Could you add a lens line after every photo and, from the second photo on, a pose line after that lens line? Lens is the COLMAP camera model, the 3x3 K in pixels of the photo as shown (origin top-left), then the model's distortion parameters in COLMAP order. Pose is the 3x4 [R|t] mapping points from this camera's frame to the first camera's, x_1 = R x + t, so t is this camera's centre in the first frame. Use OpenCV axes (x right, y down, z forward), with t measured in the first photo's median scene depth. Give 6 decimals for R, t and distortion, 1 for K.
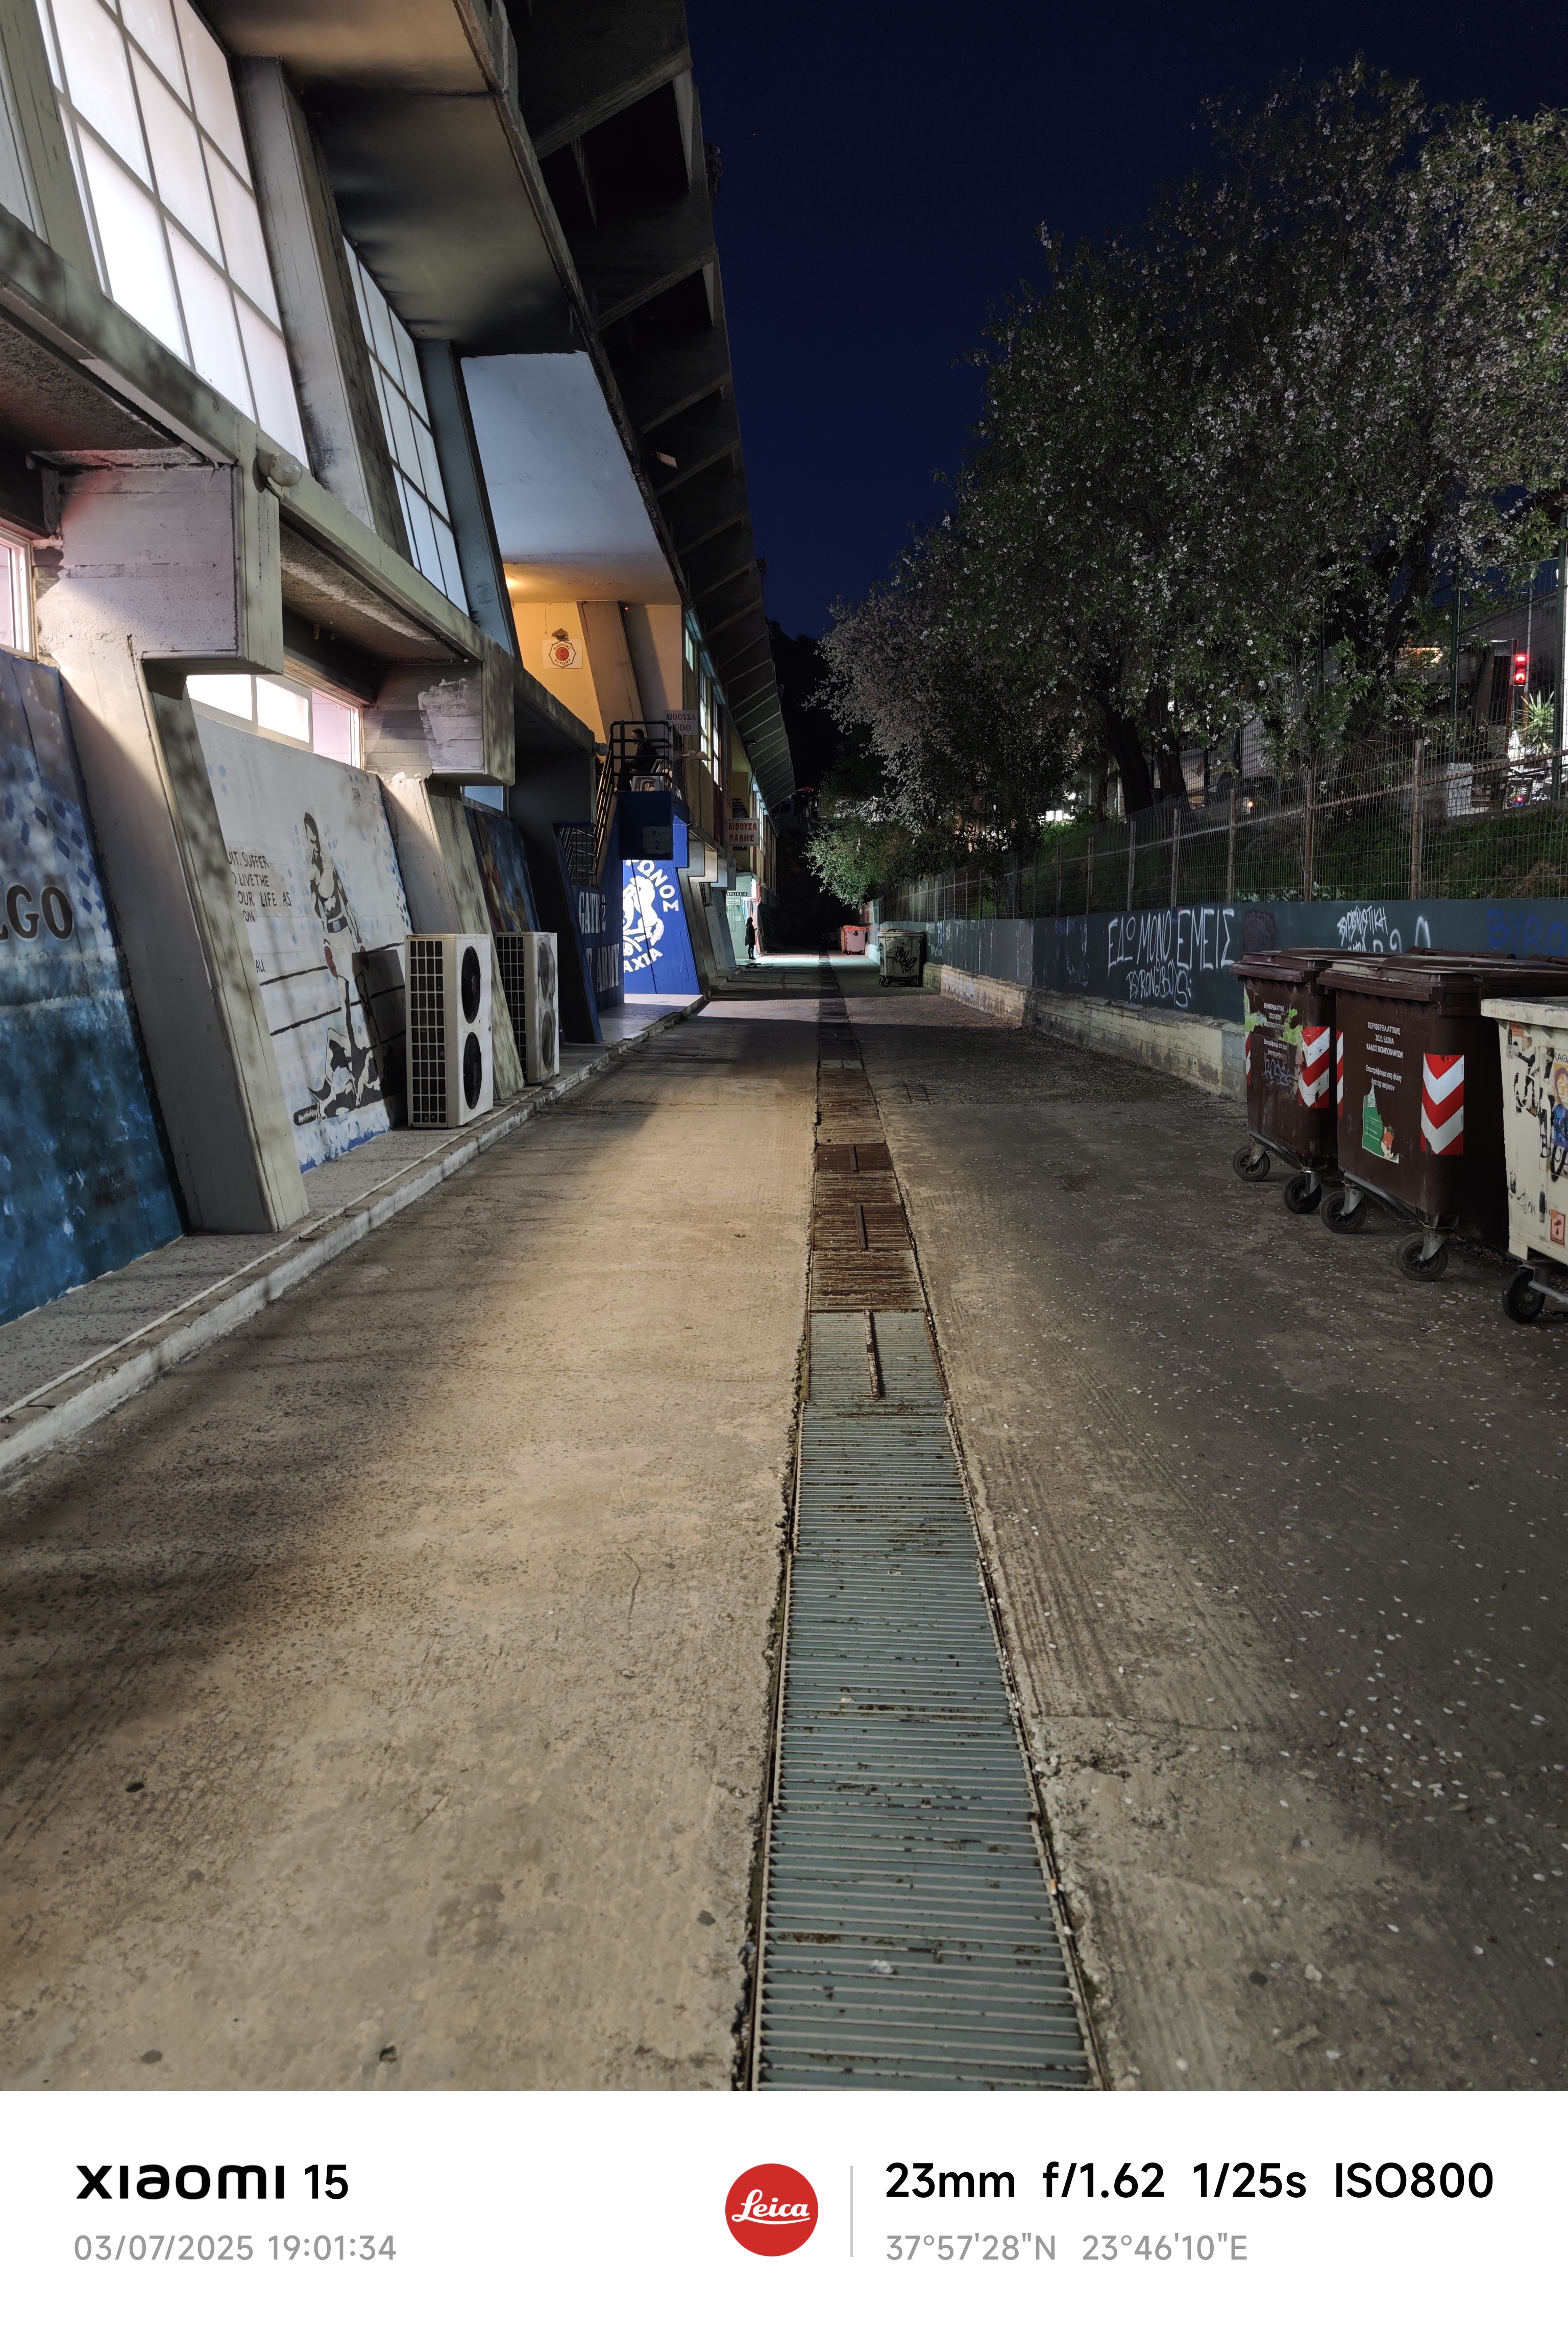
lens RADIAL K [[1565.6, 0, 791.0], [0, 1565.6, 1177.5], [0, 0, 1]] dist [-0.069725, -0.001003]
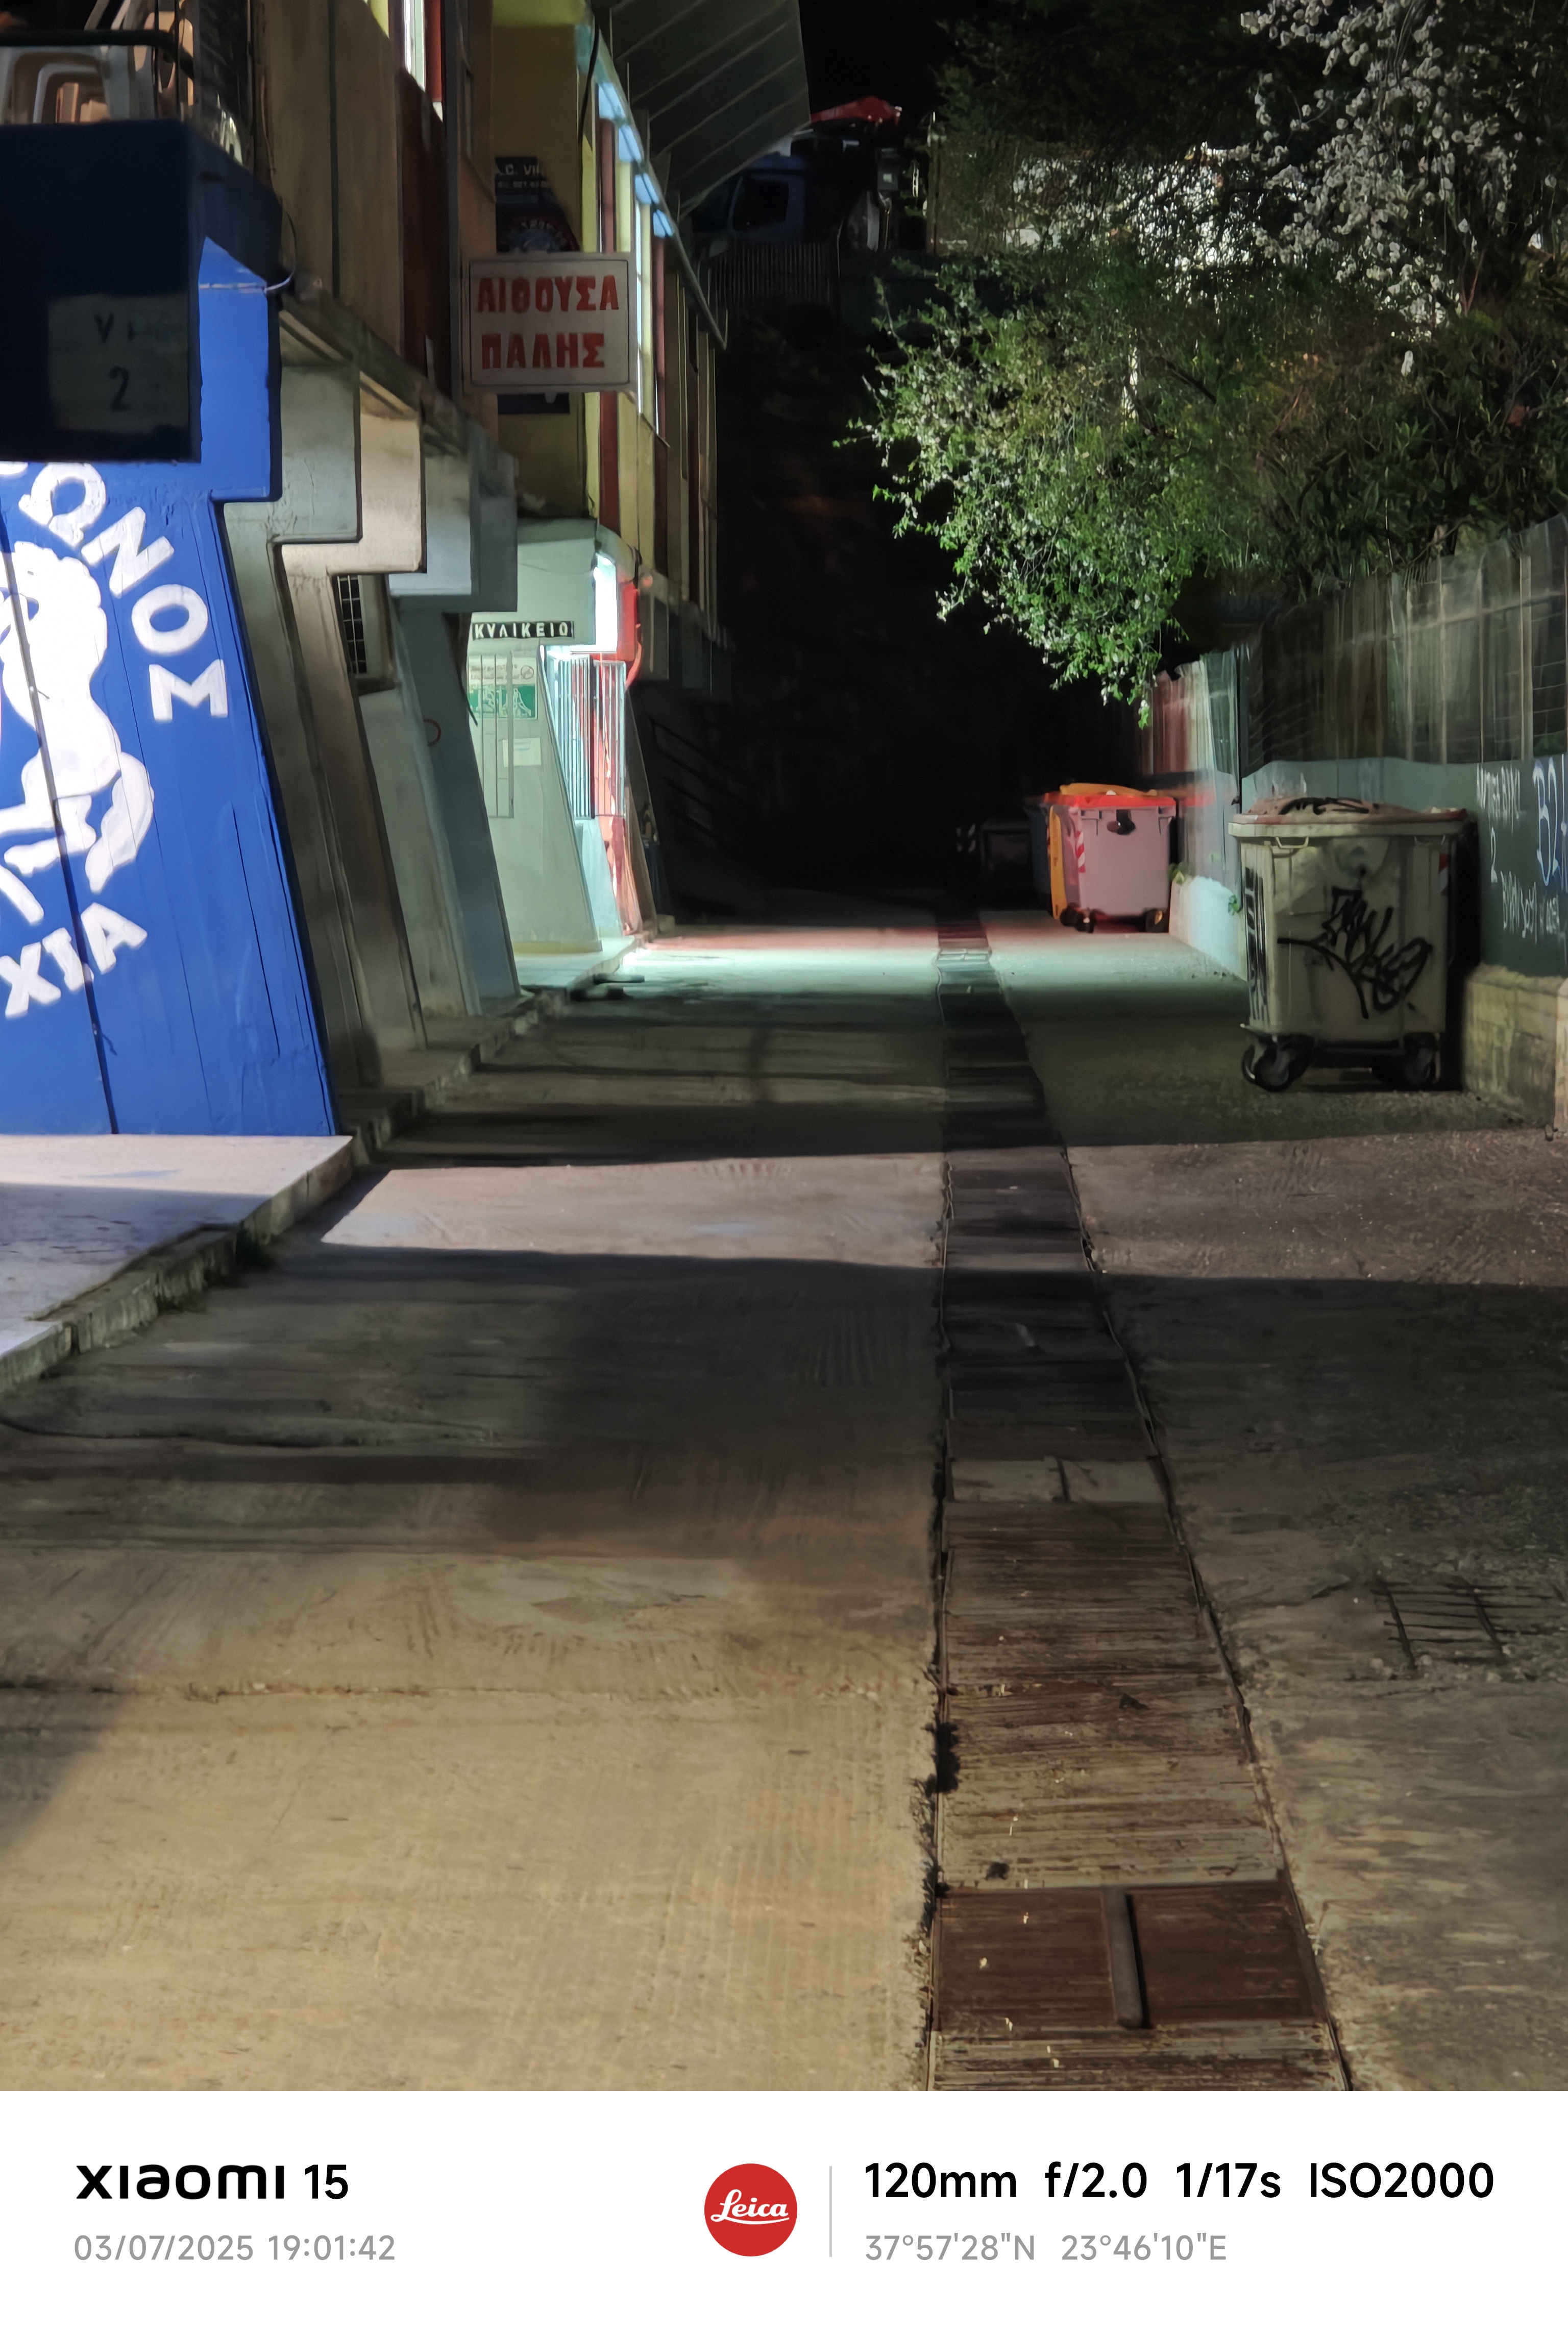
lens RADIAL K [[10926.4, 0, 790.6], [0, 10926.4, 1164.8], [0, 0, 1]] dist [0.161094, 0.000000]
pose [[0.999972, -0.007203, -0.002180, 0.002060], [0.006894, 0.992950, -0.118336, 0.050567], [0.003017, 0.118318, 0.992971, -0.371939]]
